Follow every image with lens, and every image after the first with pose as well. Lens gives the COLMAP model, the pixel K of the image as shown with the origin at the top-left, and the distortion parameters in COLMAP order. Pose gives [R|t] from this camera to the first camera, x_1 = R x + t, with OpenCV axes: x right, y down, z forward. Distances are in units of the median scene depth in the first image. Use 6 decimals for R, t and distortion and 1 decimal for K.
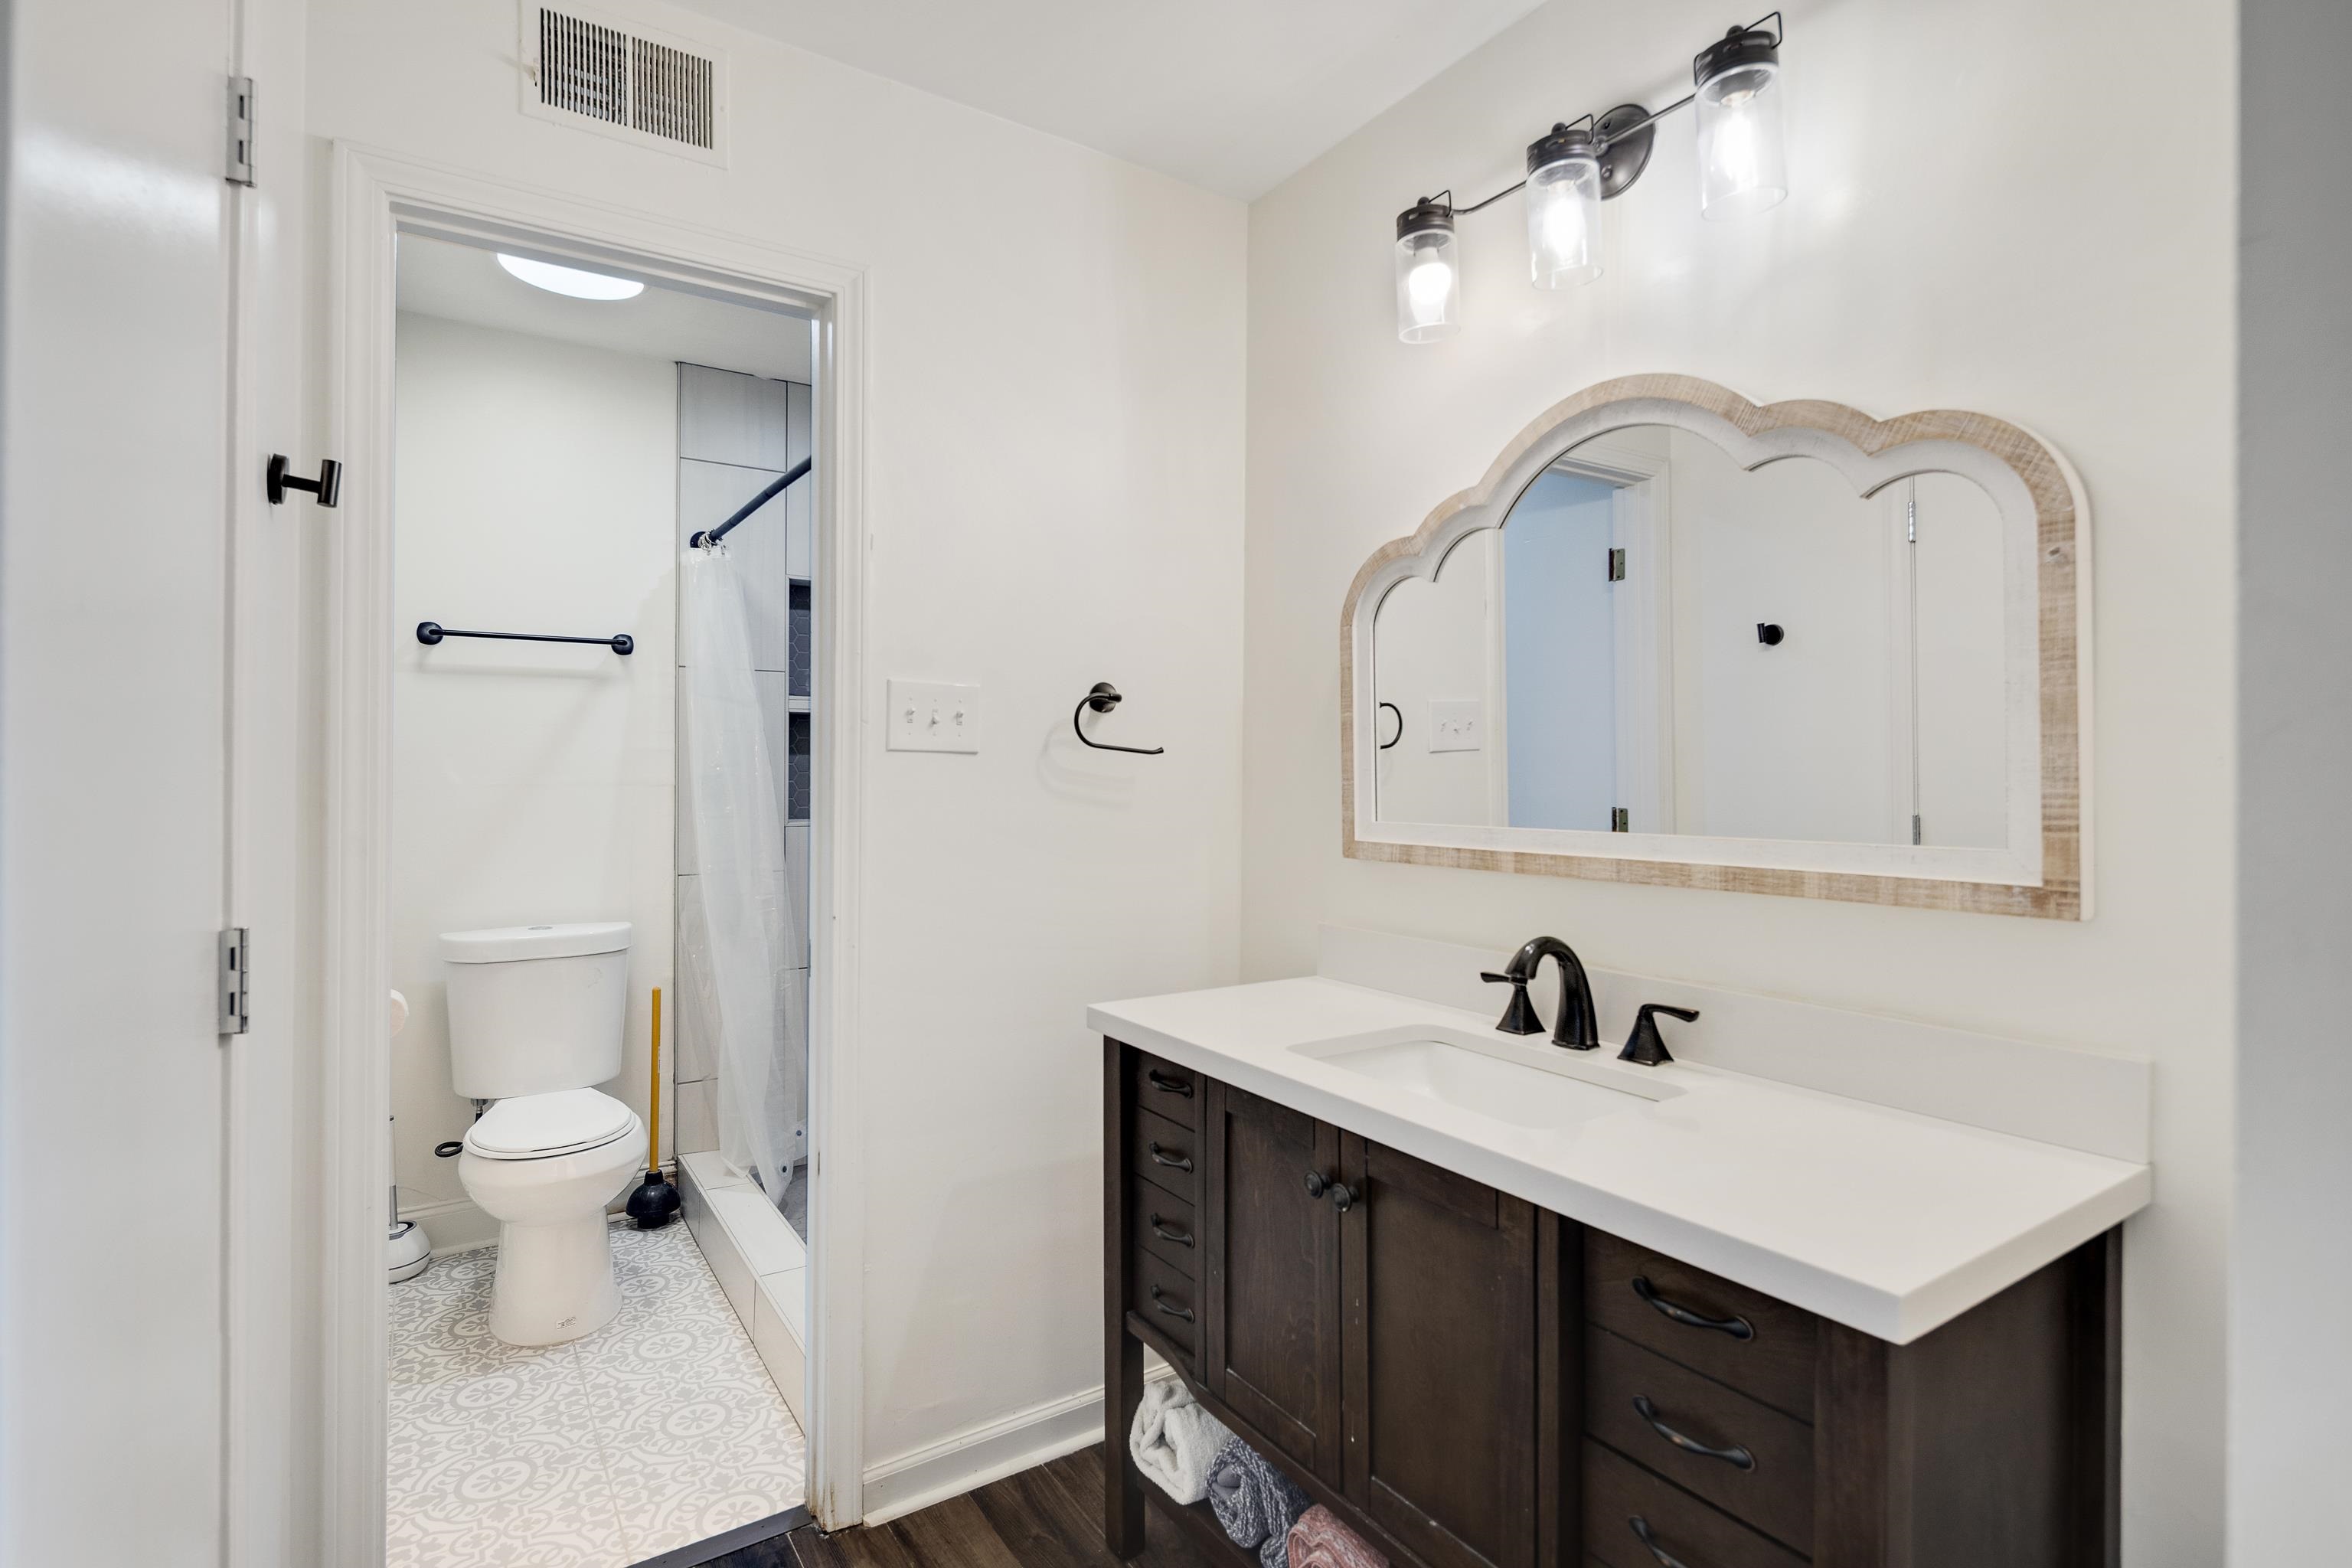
lens RADIAL K [[1133.9, 0, 1175.5], [0, 1133.9, 772.9], [0, 0, 1]] dist [-0.006022, -0.001455]
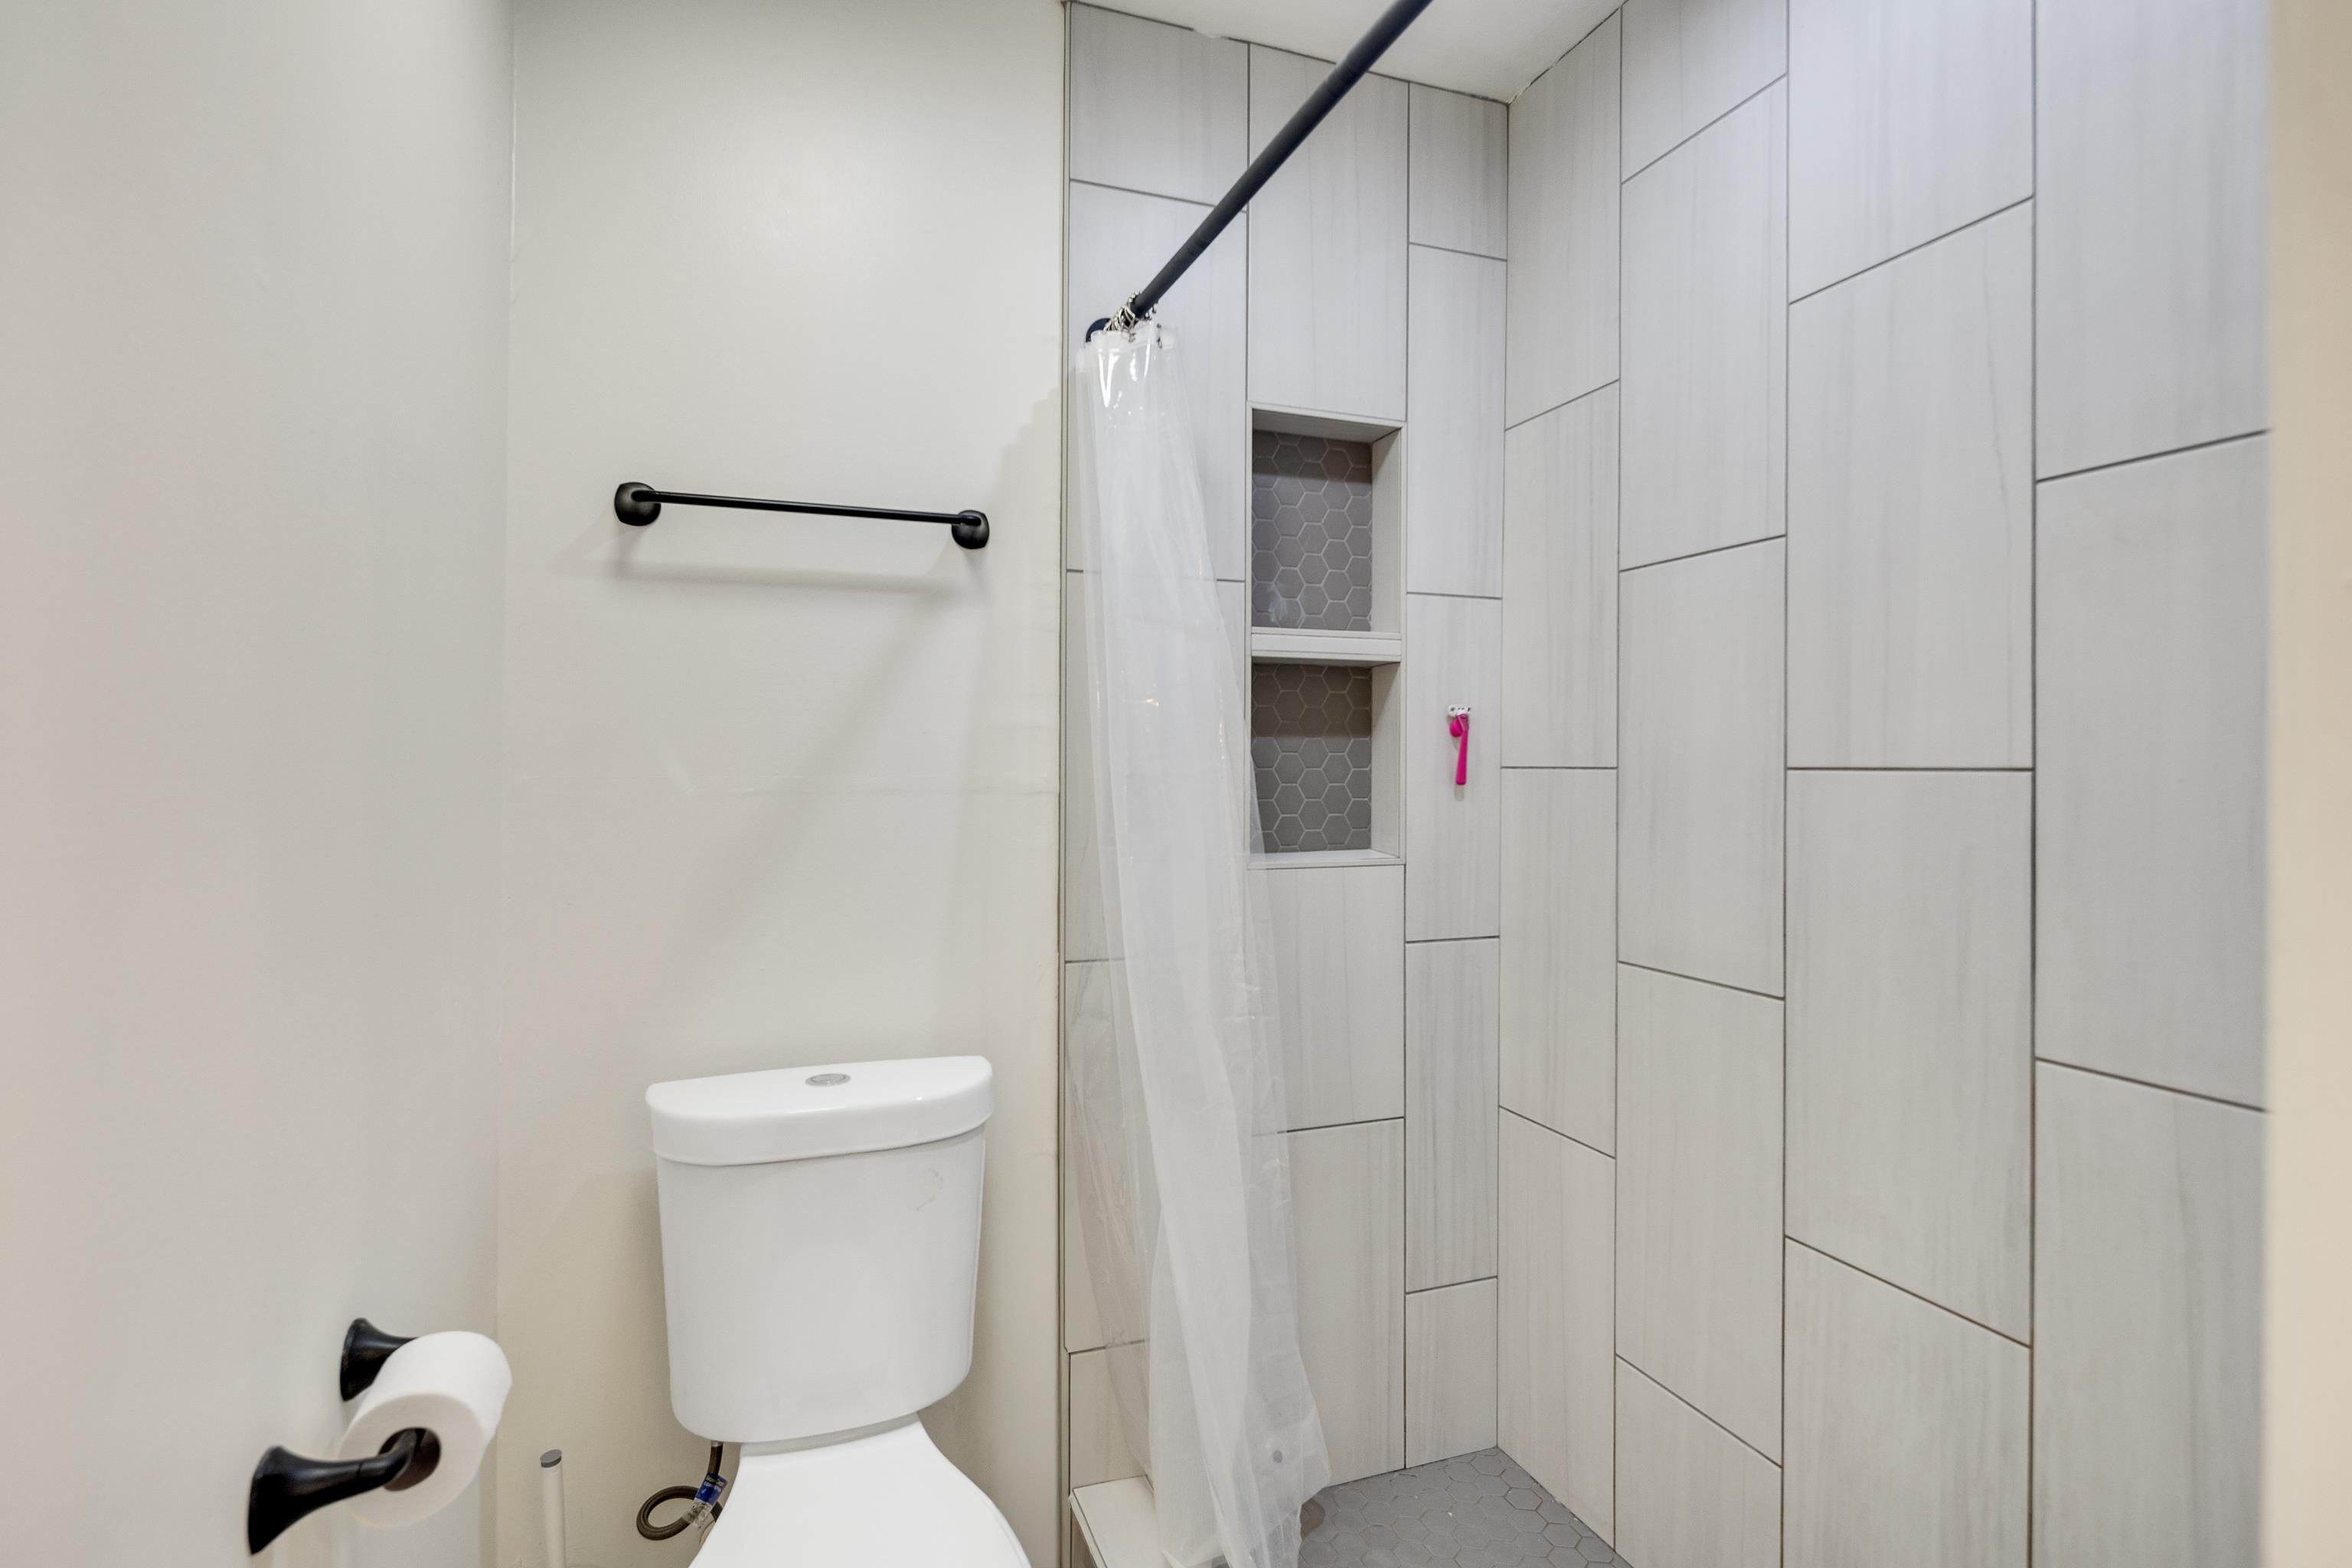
lens RADIAL K [[1133.9, 0, 1175.6], [0, 1133.9, 777.9], [0, 0, 1]] dist [-0.006022, -0.001455]
pose [[0.974960, 0.003306, -0.222354, -0.296743], [-0.001284, 0.999956, 0.009240, -0.001247], [0.222374, -0.008723, 0.974922, 0.539268]]
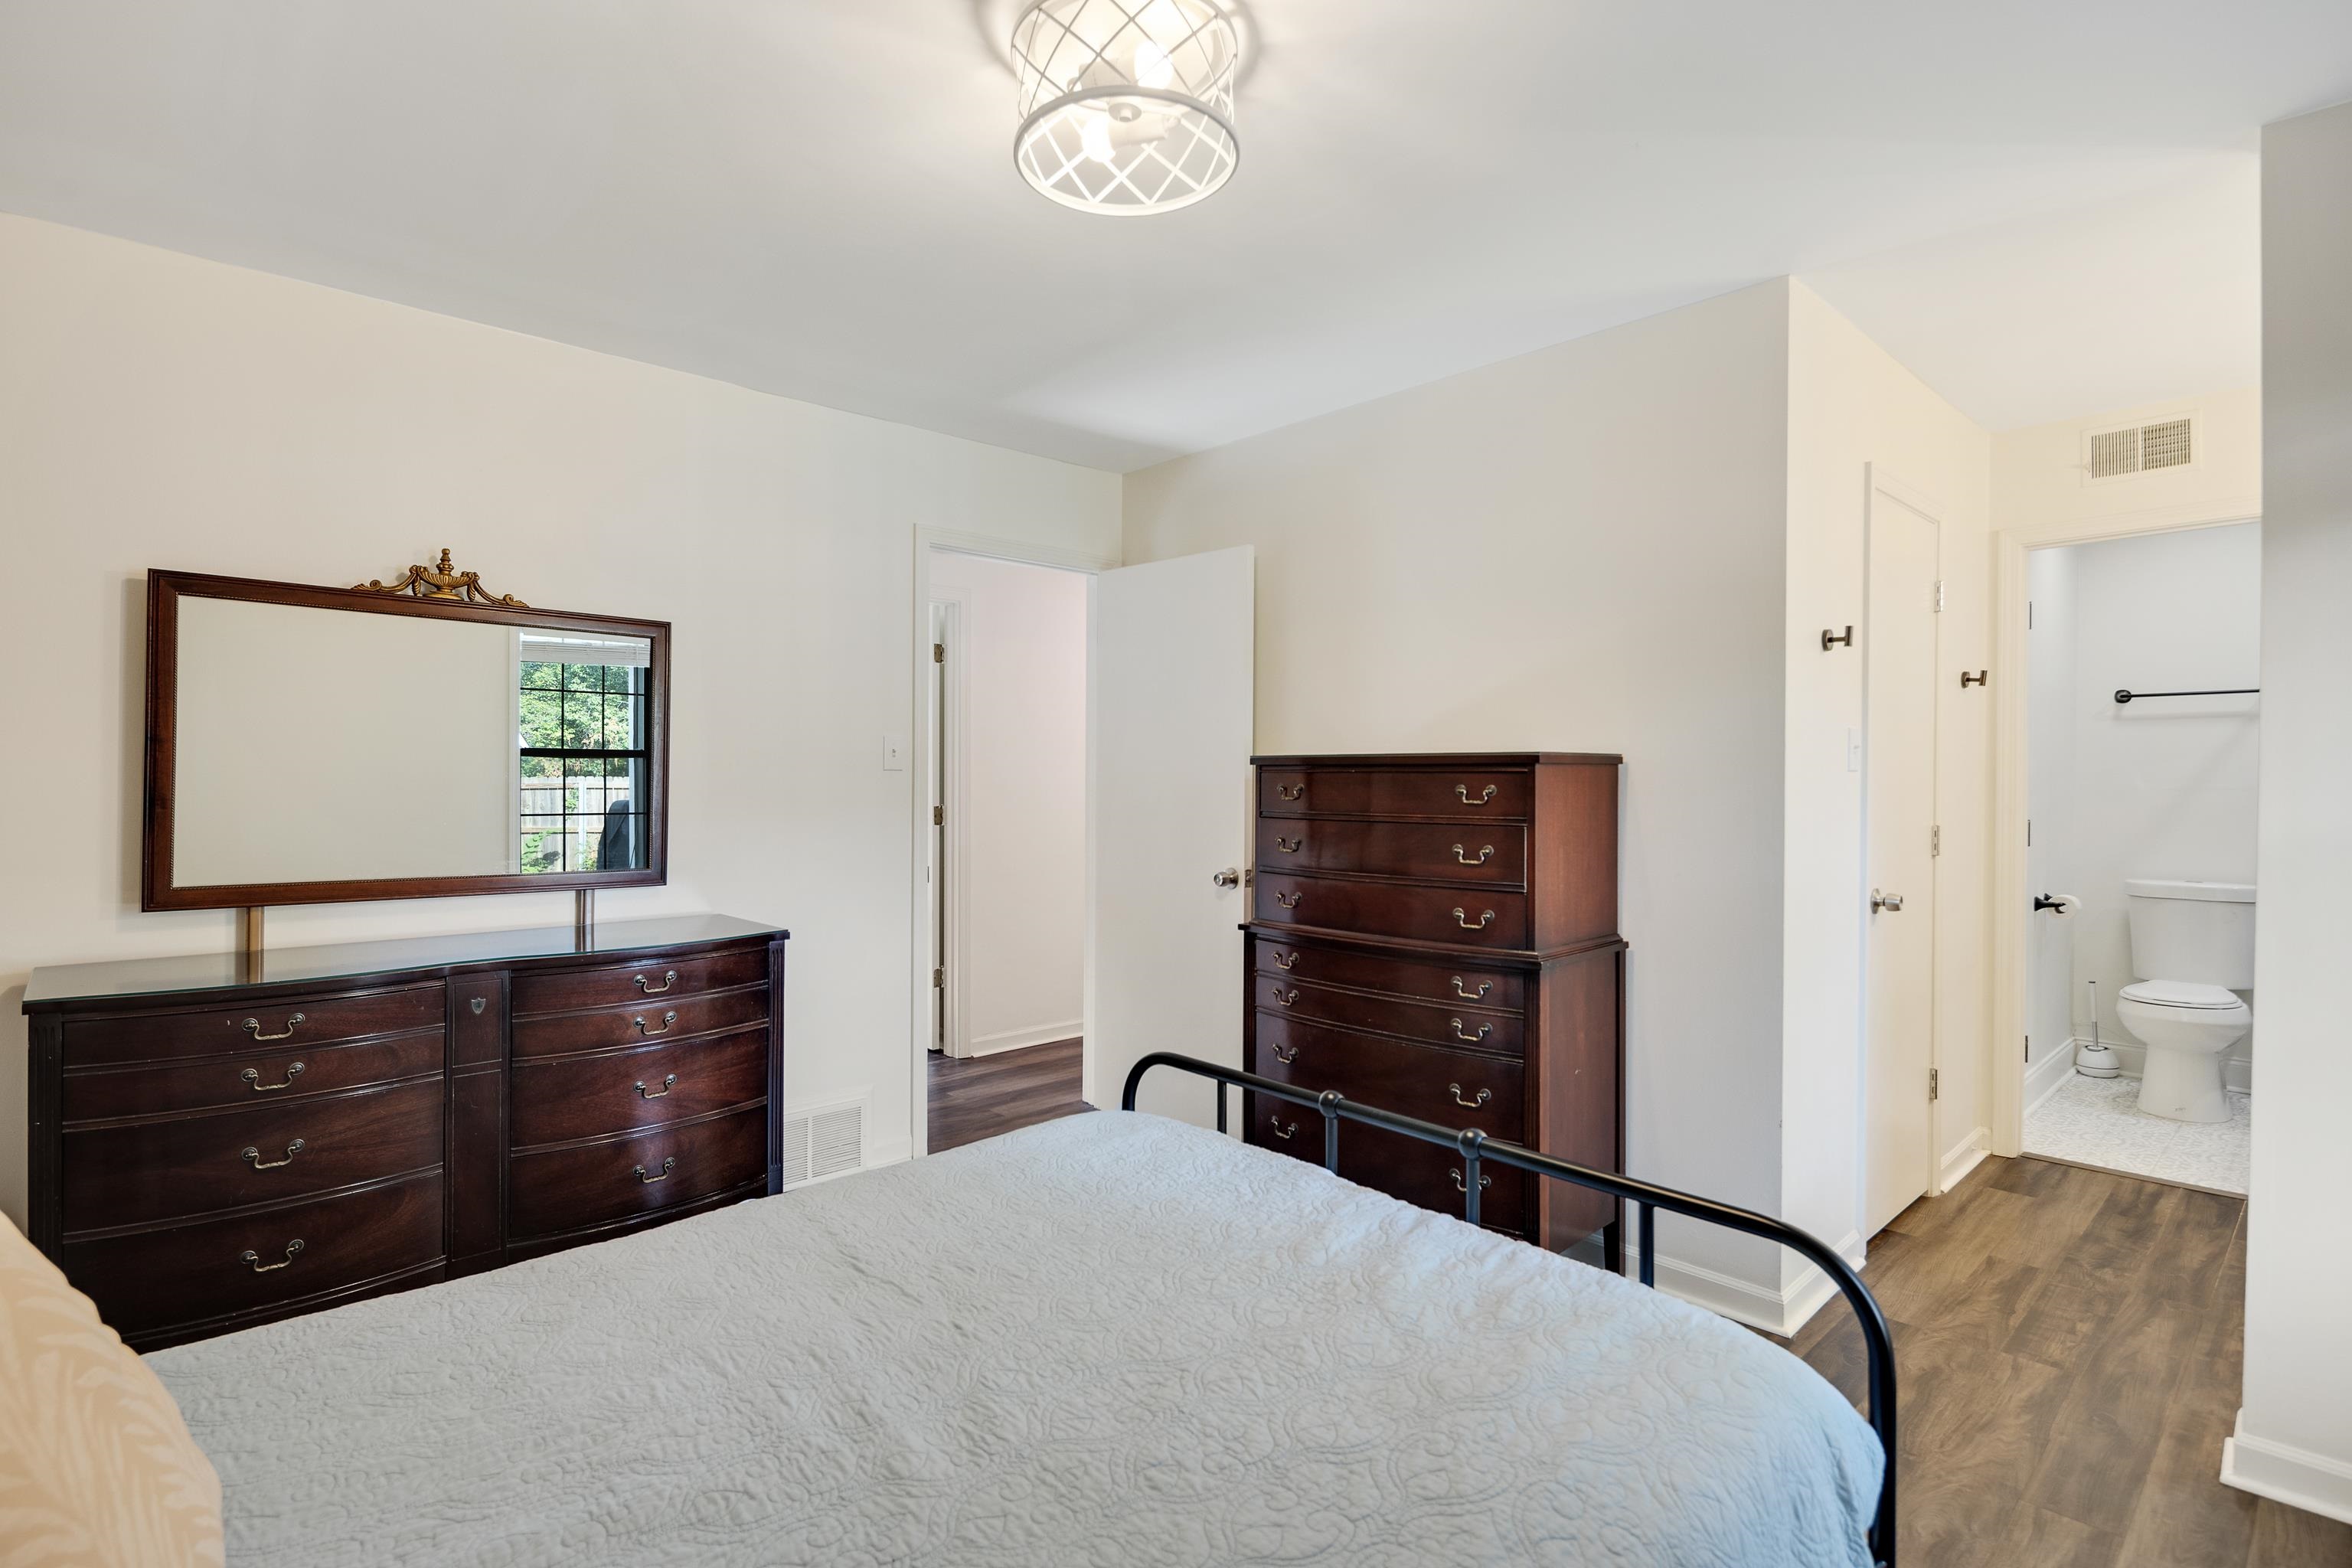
lens RADIAL K [[1133.9, 0, 1179.6], [0, 1133.9, 776.1], [0, 0, 1]] dist [-0.006022, -0.001455]
pose [[0.150893, 0.005382, -0.988535, 0.784638], [-0.005851, 0.999973, 0.004551, -0.005191], [0.988533, 0.005097, 0.150921, -0.636378]]
